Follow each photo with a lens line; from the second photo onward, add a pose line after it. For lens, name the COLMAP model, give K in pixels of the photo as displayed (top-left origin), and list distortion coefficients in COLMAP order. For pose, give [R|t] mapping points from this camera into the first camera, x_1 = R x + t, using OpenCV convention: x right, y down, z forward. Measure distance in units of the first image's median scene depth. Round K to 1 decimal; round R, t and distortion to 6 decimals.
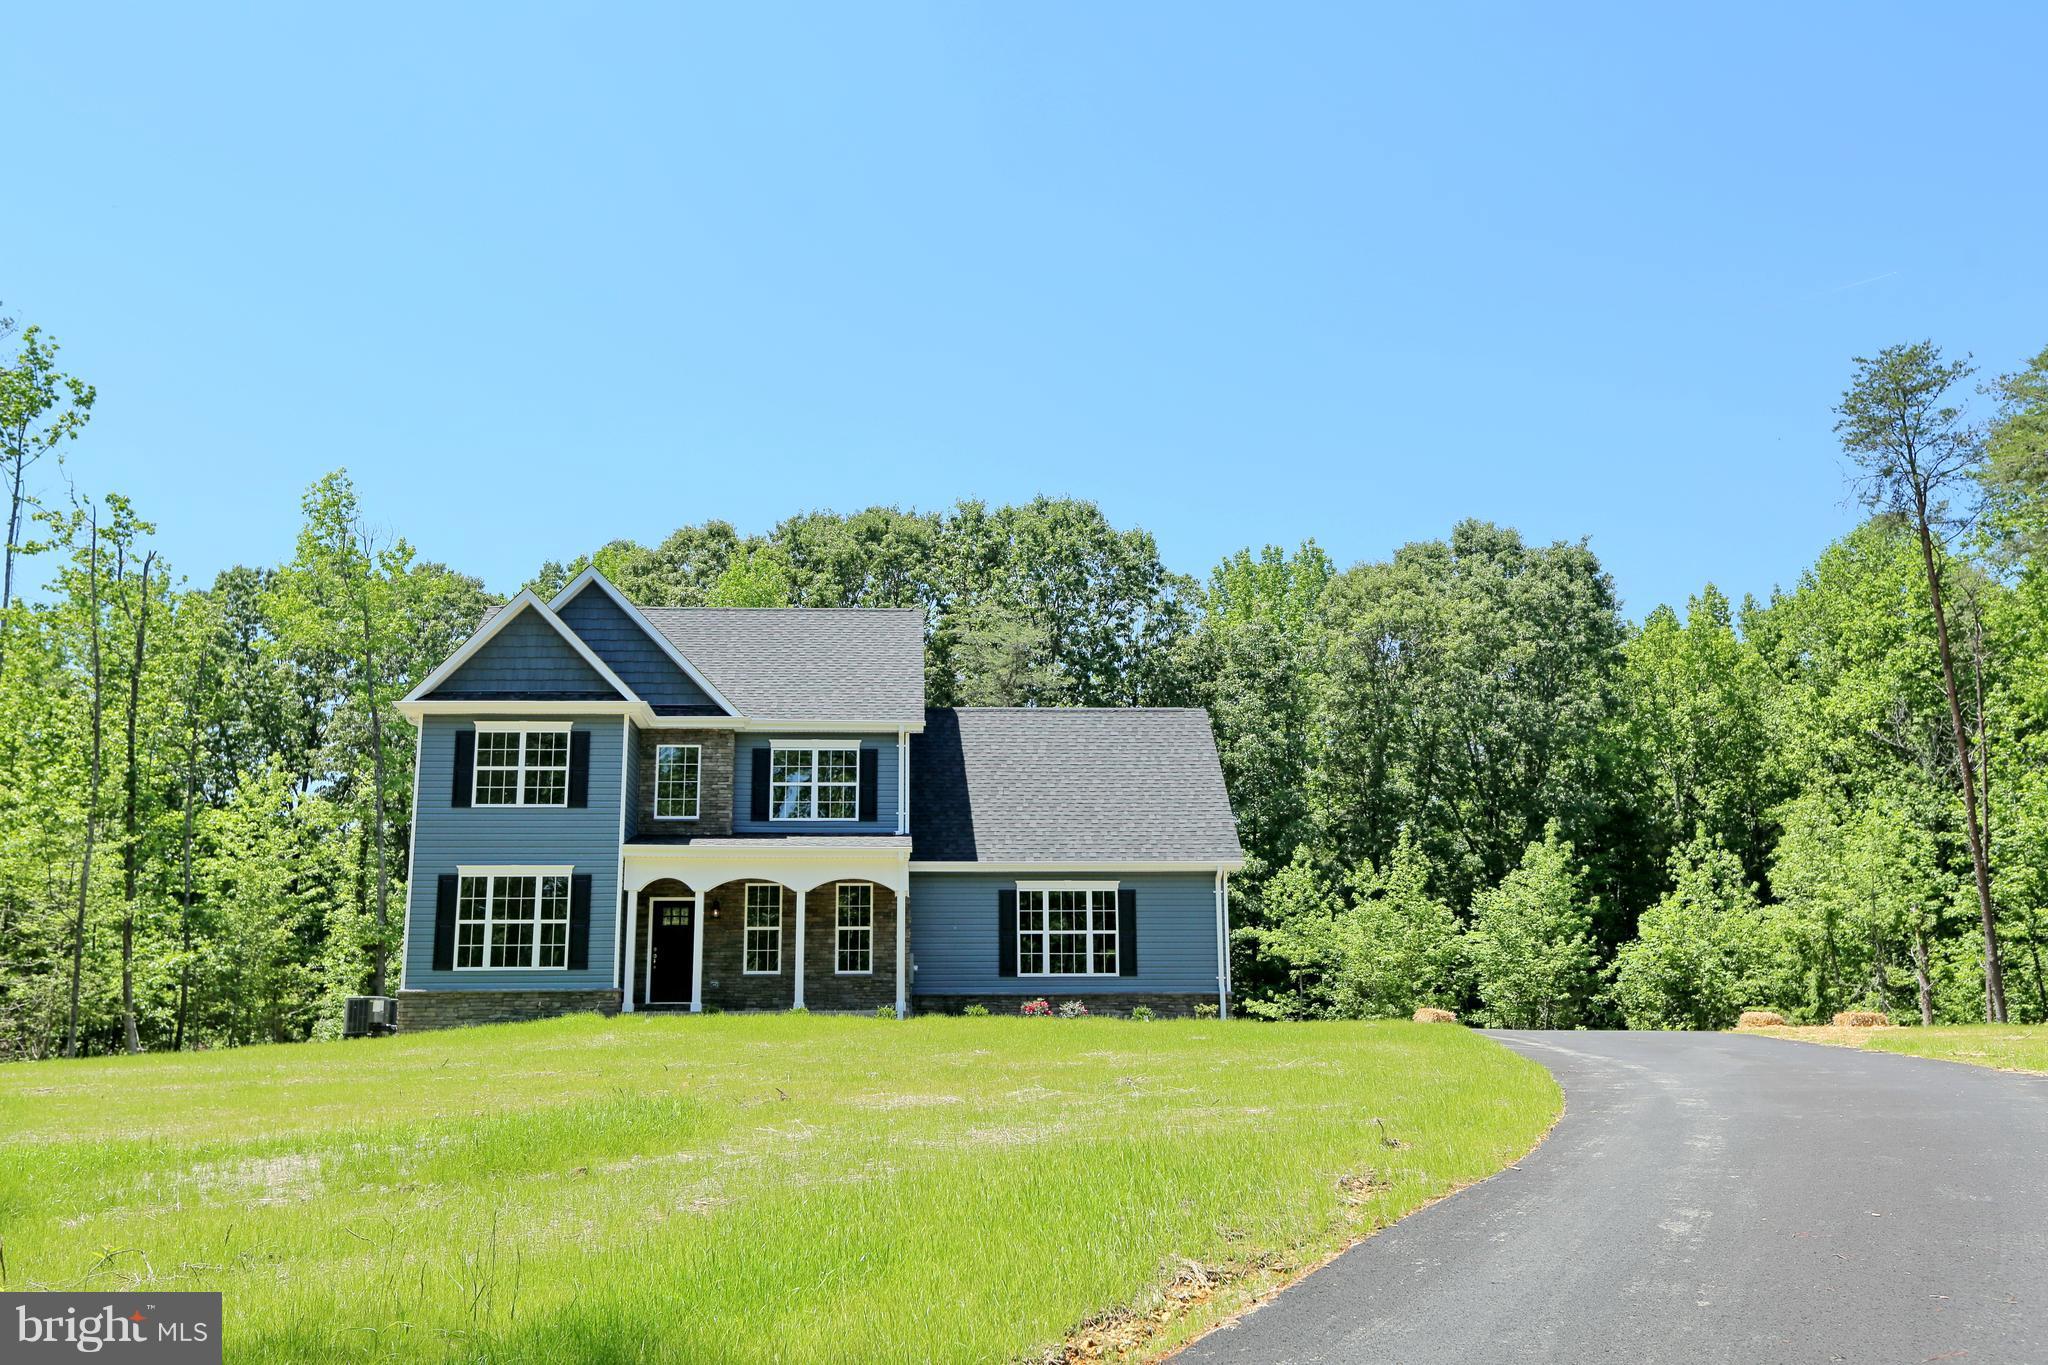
lens RADIAL K [[1469.0, 0, 1024.0], [0, 1469.0, 682.5], [0, 0, 1]] dist [-0.006470, 0.001239]
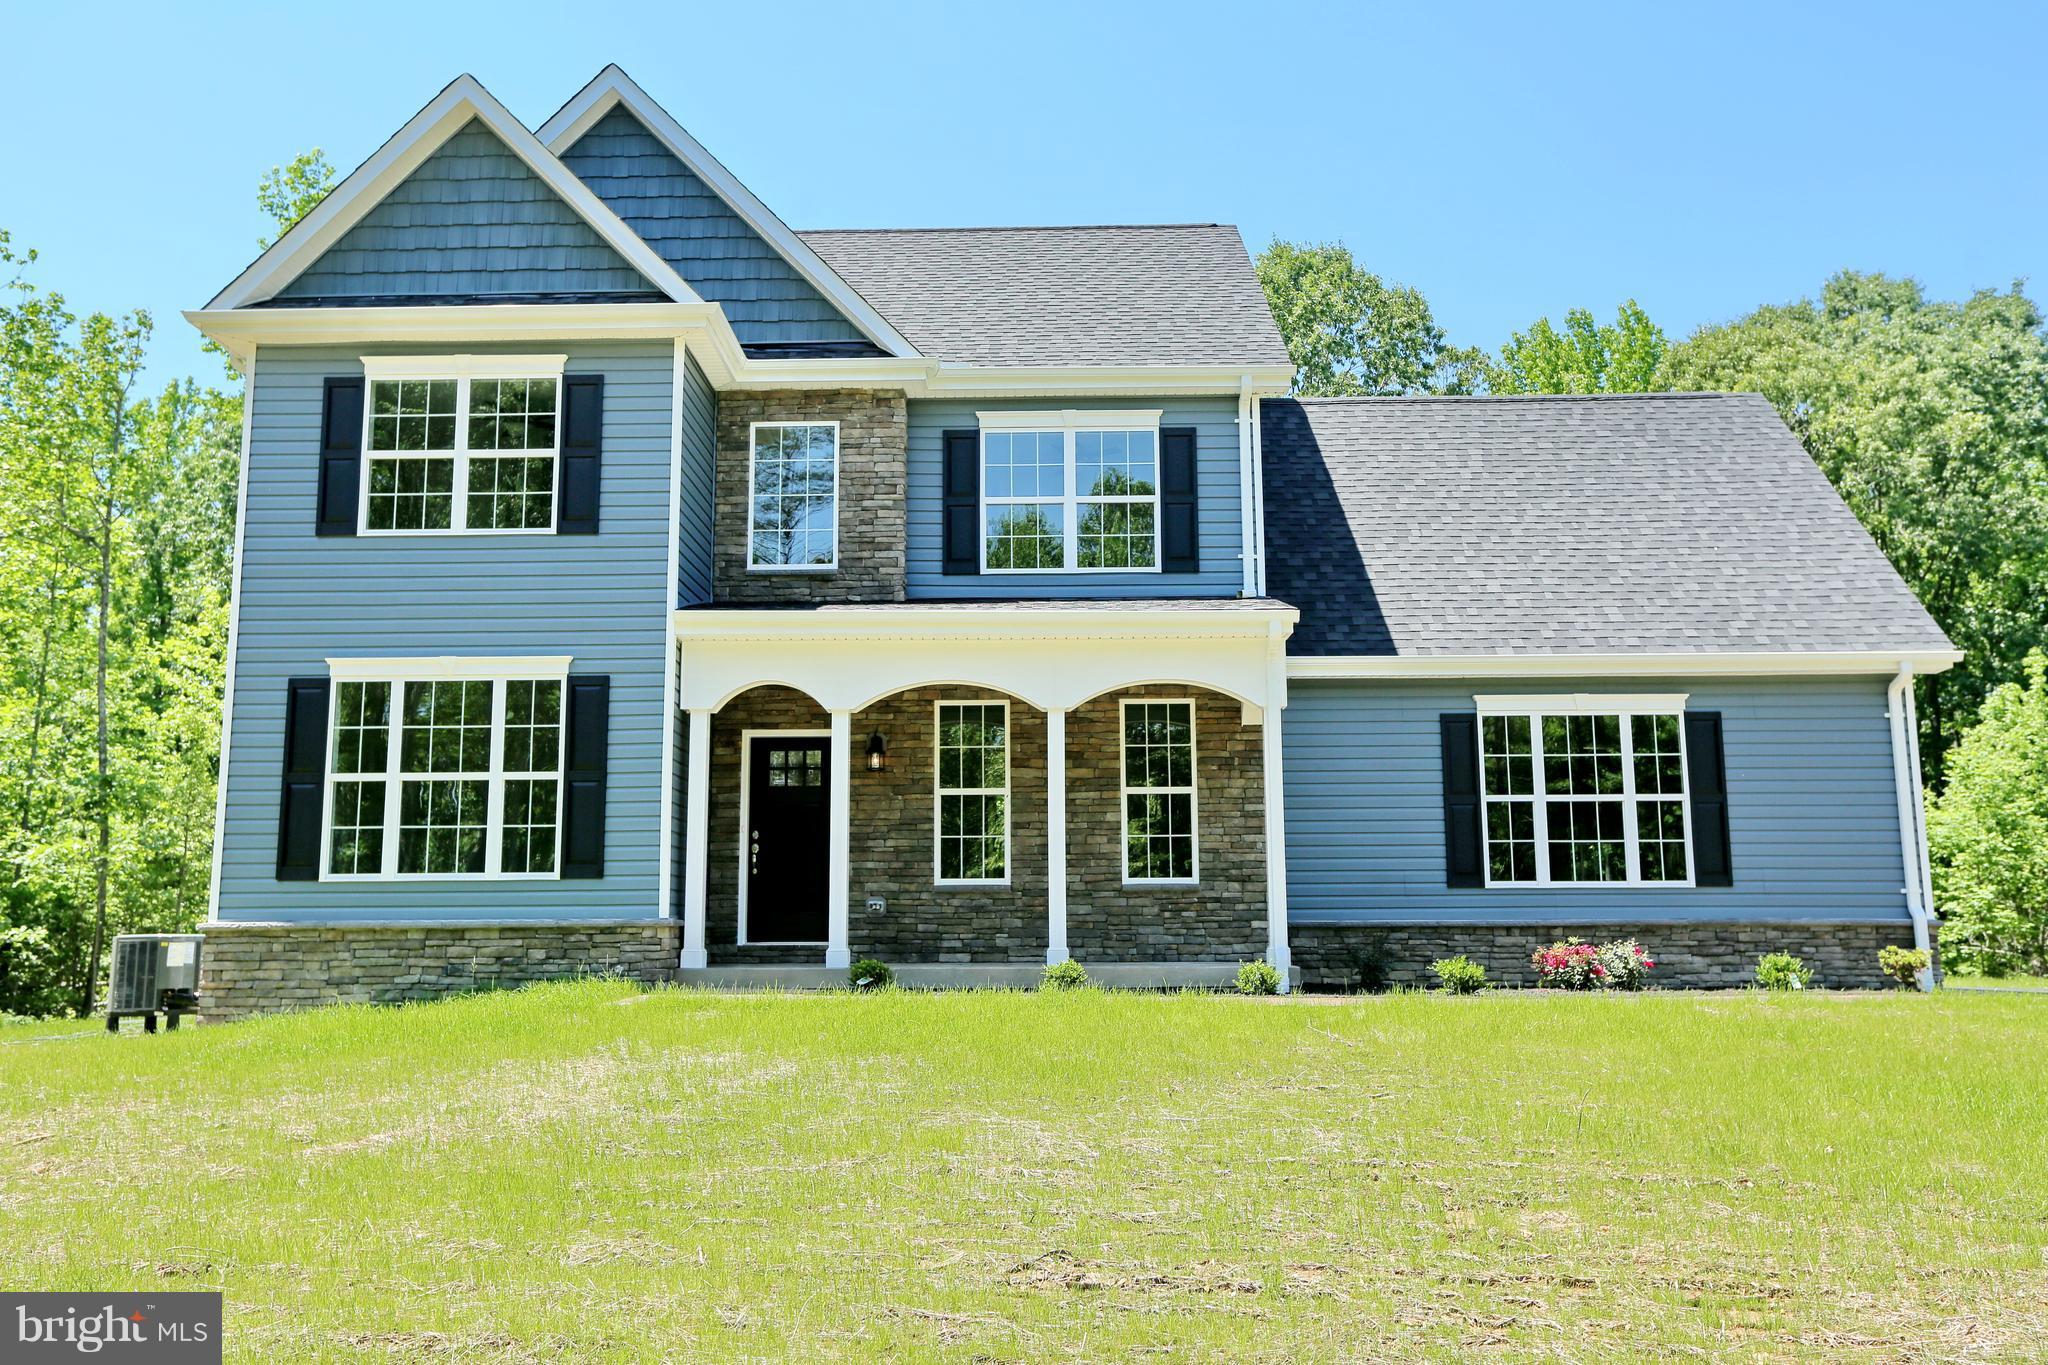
lens RADIAL K [[1070.3, 0, 1033.7], [0, 1070.3, 690.8], [0, 0, 1]] dist [0.000383, 0.000842]
pose [[0.998356, -0.009734, -0.056492, -0.138696], [0.012384, 0.998830, 0.046750, 0.119329], [0.055970, -0.047372, 0.997308, 0.657129]]
